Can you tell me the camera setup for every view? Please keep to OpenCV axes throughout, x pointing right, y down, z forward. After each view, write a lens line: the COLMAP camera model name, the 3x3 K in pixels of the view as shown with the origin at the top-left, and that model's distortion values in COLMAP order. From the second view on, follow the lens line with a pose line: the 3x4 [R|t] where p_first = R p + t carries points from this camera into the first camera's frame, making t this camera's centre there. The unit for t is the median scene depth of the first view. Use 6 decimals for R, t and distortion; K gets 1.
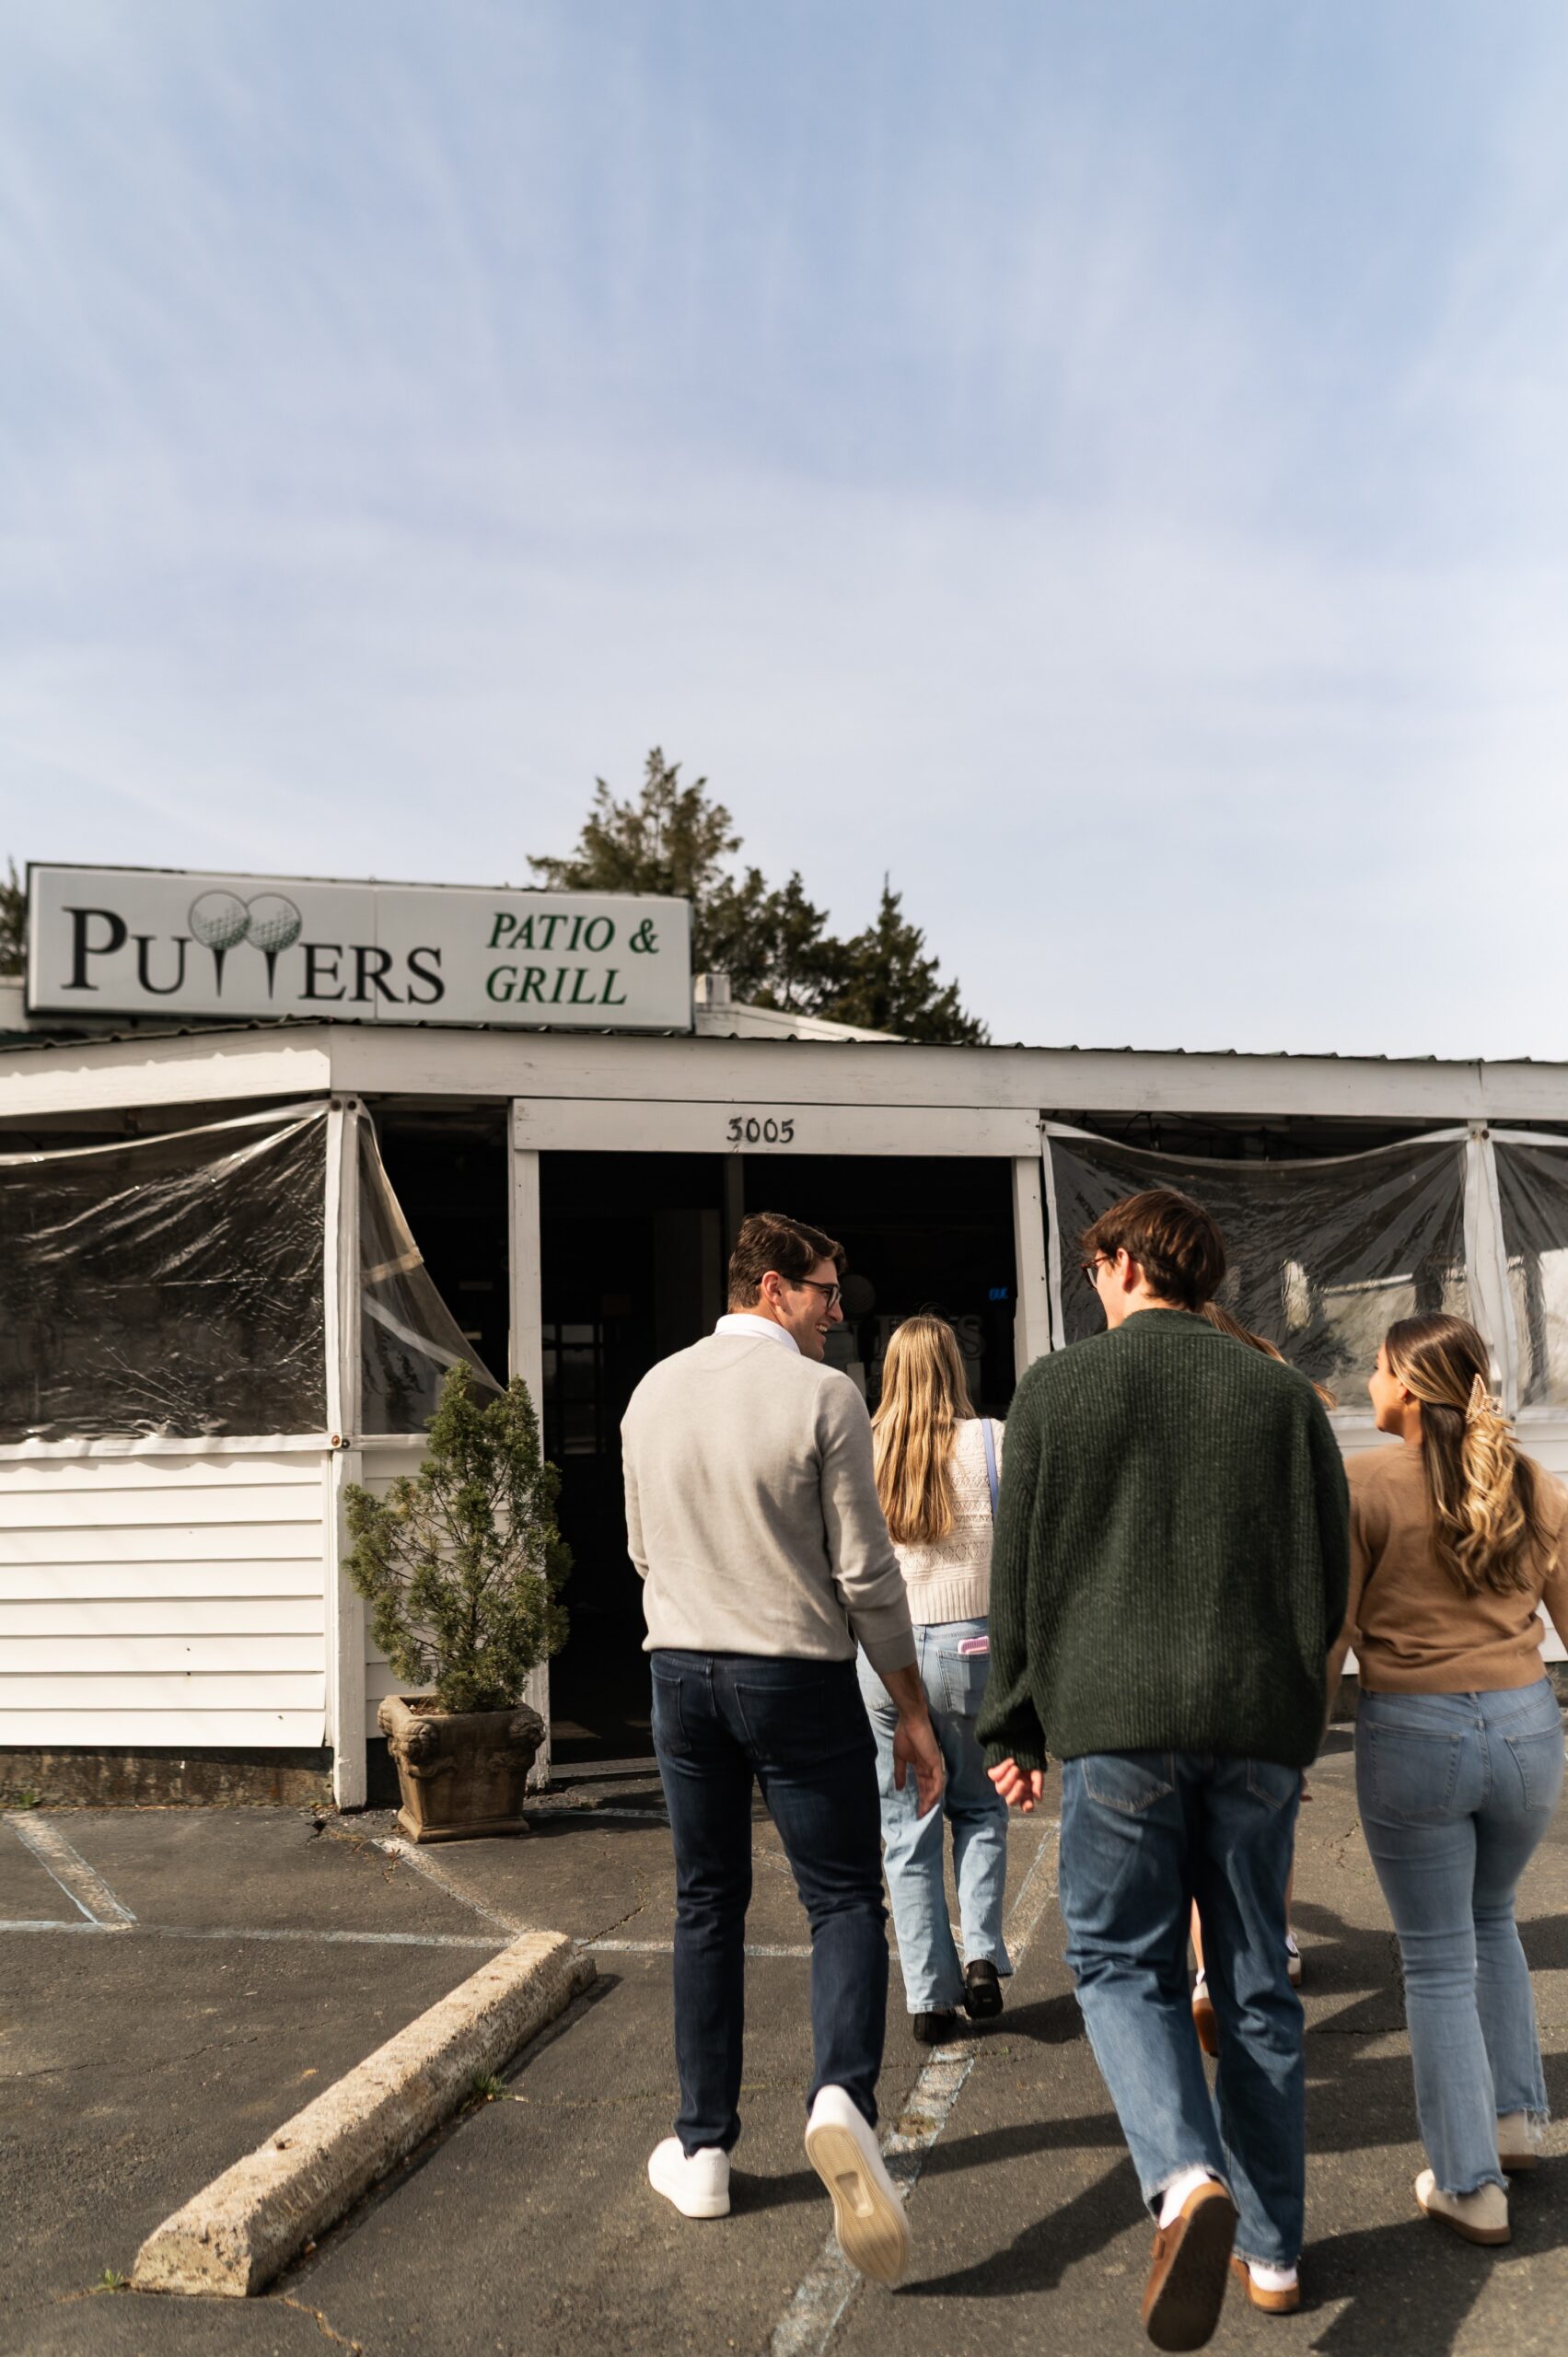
lens RADIAL K [[2267.7, 0, 785.0], [0, 2267.7, 1085.4], [0, 0, 1]] dist [-0.005653, 0.040691]
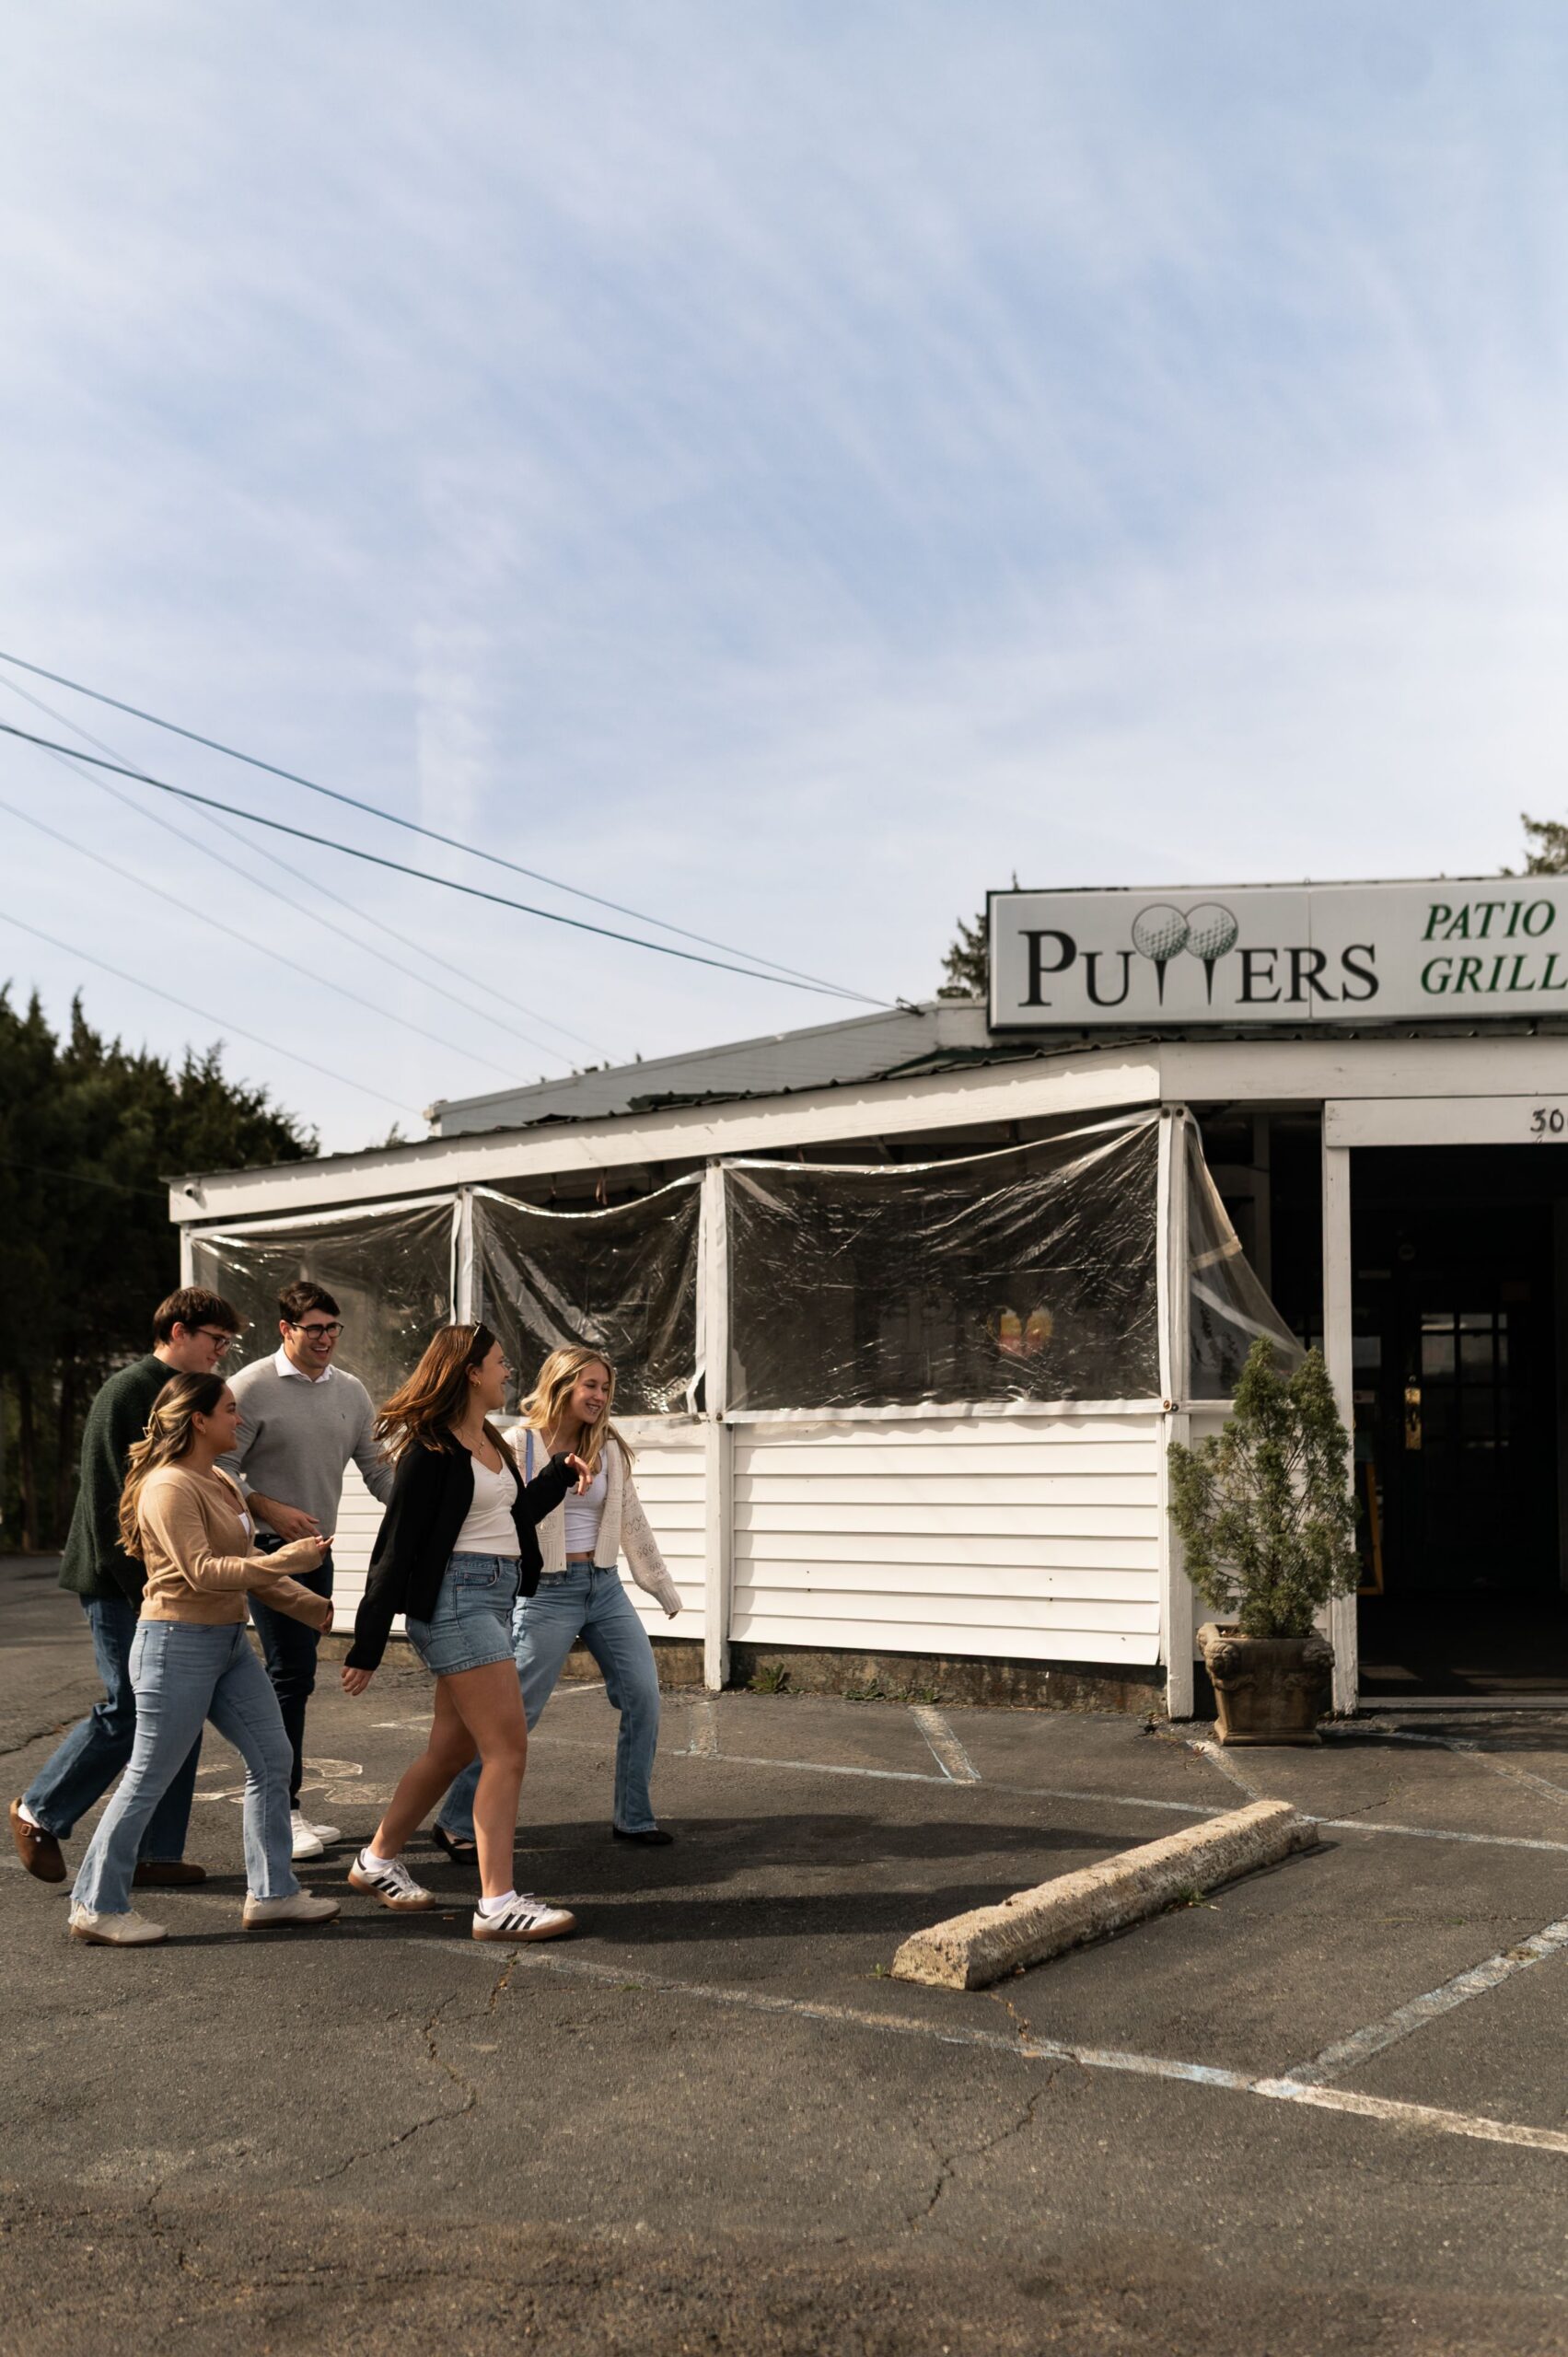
lens RADIAL K [[2267.7, 0, 785.0], [0, 2267.7, 1085.4], [0, 0, 1]] dist [-0.005653, 0.040691]
pose [[0.907964, -0.044319, -0.416699, 0.108500], [0.045084, 0.998951, -0.008012, -0.004836], [0.416617, -0.011511, 0.909009, -0.121575]]
